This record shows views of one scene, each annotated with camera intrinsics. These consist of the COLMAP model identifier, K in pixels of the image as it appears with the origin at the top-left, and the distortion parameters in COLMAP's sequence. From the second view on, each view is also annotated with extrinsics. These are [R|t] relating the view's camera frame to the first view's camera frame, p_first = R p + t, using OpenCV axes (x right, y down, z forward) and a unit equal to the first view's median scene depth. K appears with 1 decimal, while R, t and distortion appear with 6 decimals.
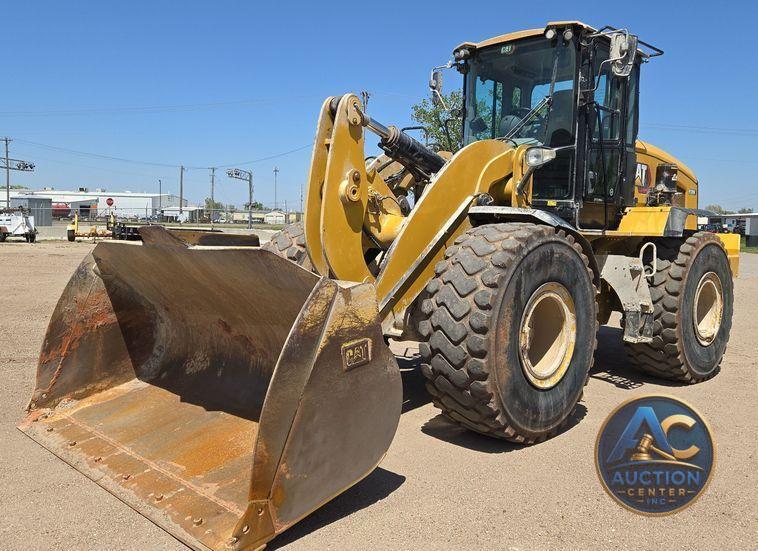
lens RADIAL K [[657.0, 0, 379.0], [0, 657.0, 275.5], [0, 0, 1]] dist [0.035254, 0.003675]
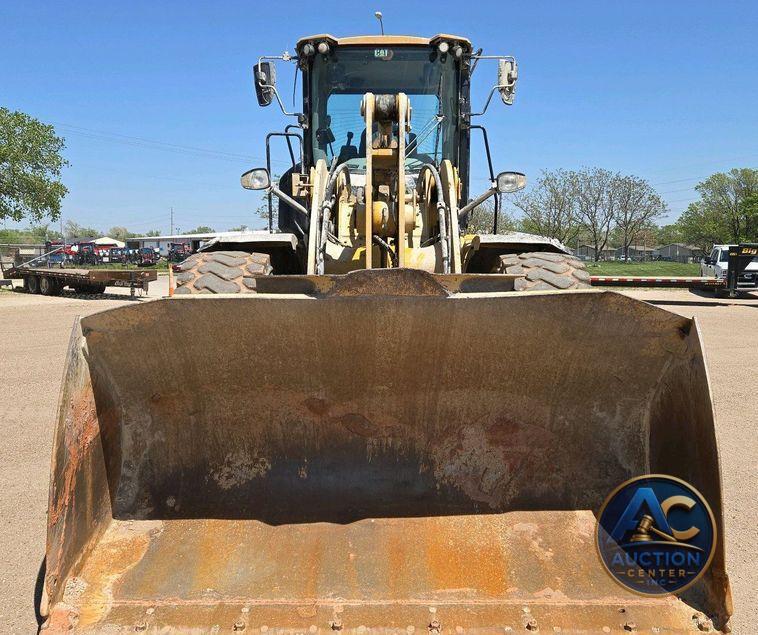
lens RADIAL K [[806.7, 0, 379.0], [0, 806.7, 317.5], [0, 0, 1]] dist [0.081302, -0.005323]
pose [[0.716499, -0.077812, 0.693235, -0.768889], [0.071893, 0.996705, 0.037569, -0.045949], [-0.693874, 0.022921, 0.719732, 0.311257]]
